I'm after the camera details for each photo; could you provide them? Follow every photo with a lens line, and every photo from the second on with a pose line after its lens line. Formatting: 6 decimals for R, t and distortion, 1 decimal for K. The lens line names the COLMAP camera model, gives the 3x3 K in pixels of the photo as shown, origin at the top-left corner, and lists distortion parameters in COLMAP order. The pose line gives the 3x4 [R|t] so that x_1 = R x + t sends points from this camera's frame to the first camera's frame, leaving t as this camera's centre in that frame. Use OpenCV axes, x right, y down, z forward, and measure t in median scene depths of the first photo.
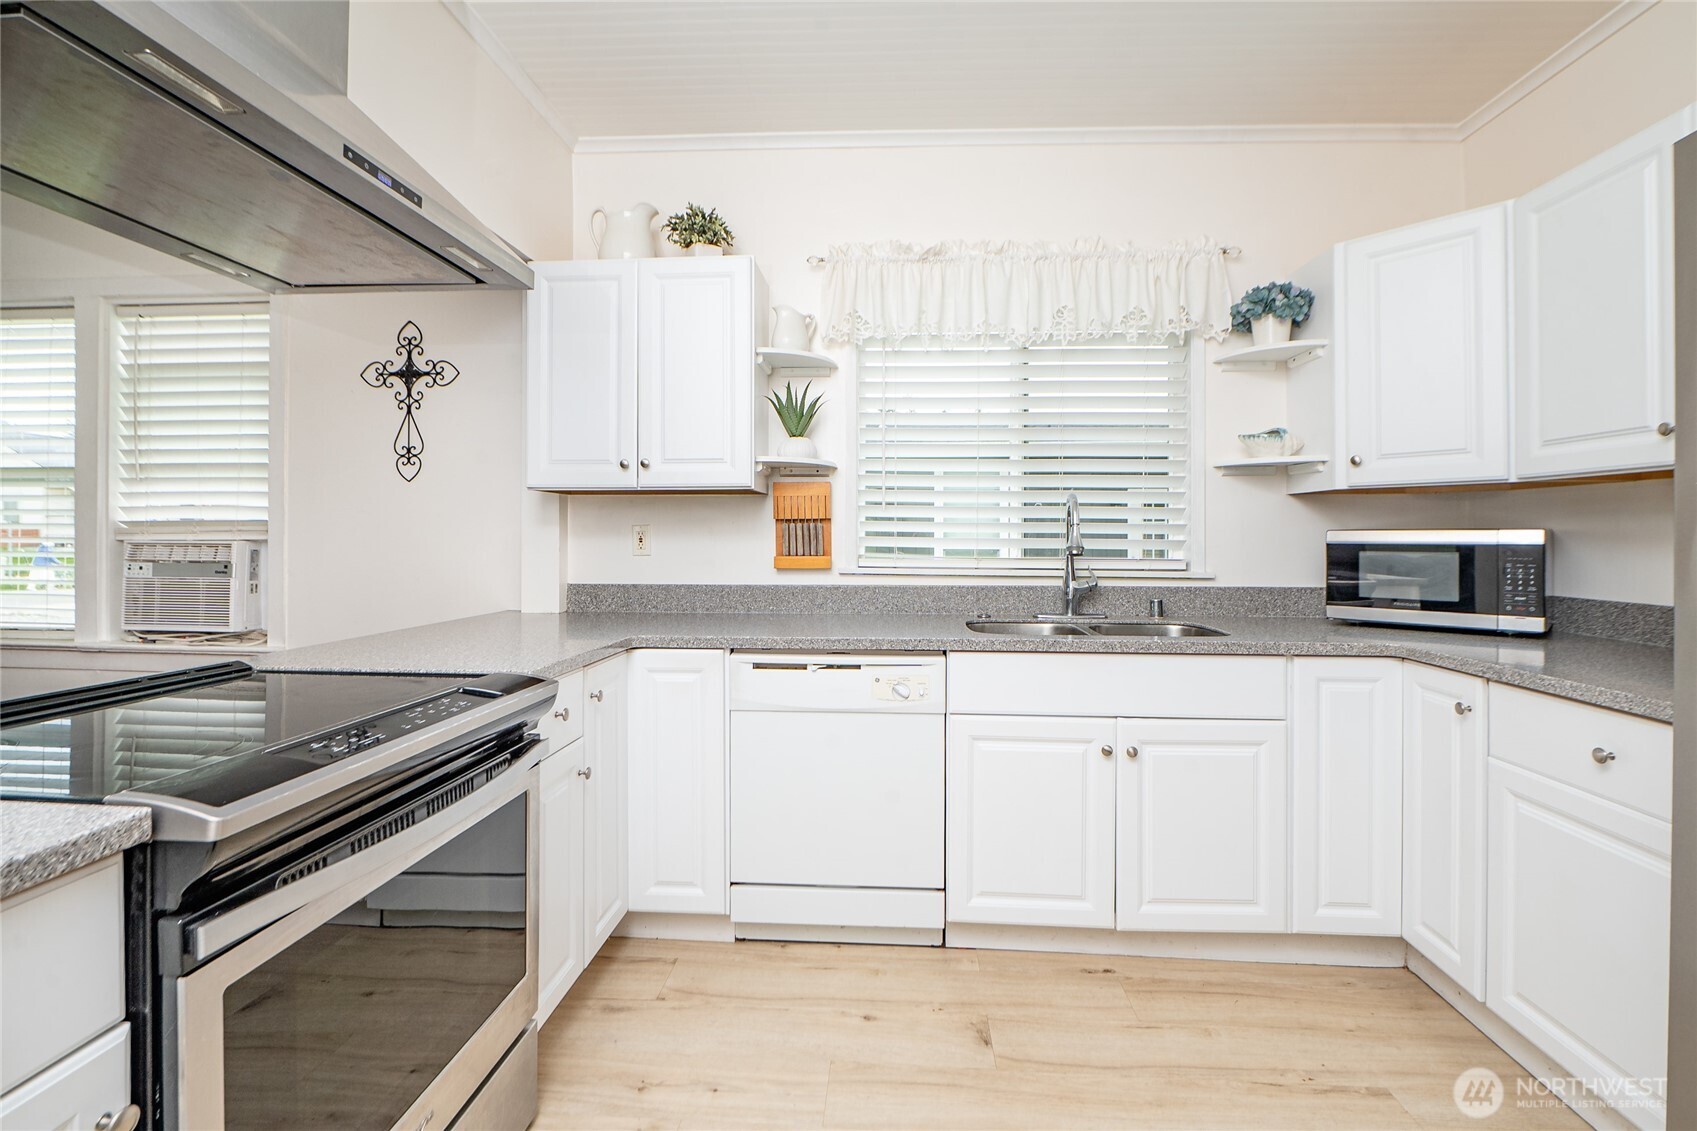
lens RADIAL K [[744.1, 0, 855.9], [0, 744.1, 531.6], [0, 0, 1]] dist [-0.007498, -0.001211]
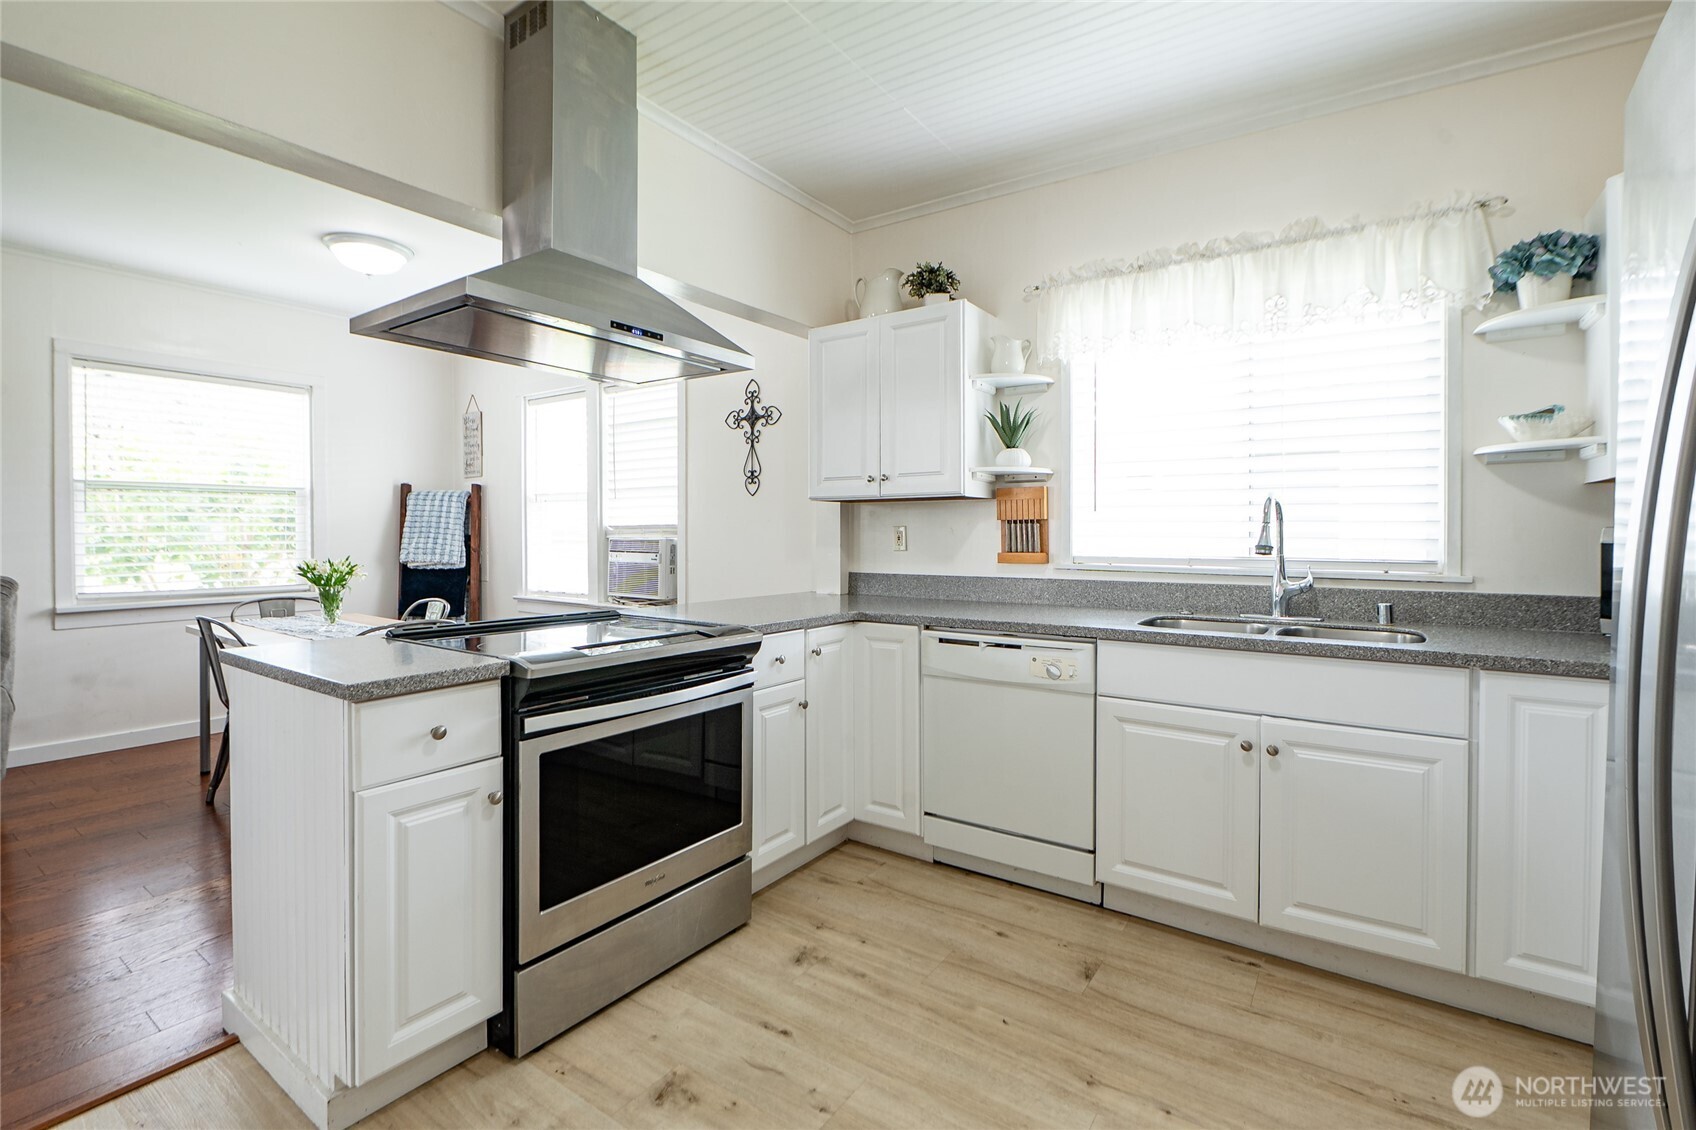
lens RADIAL K [[743.7, 0, 861.0], [0, 743.7, 537.4], [0, 0, 1]] dist [-0.007498, -0.001211]
pose [[0.864539, 0.000667, -0.502565, 0.368034], [0.004444, 0.999950, 0.008973, -0.002139], [0.502546, -0.009991, 0.864493, -0.131914]]
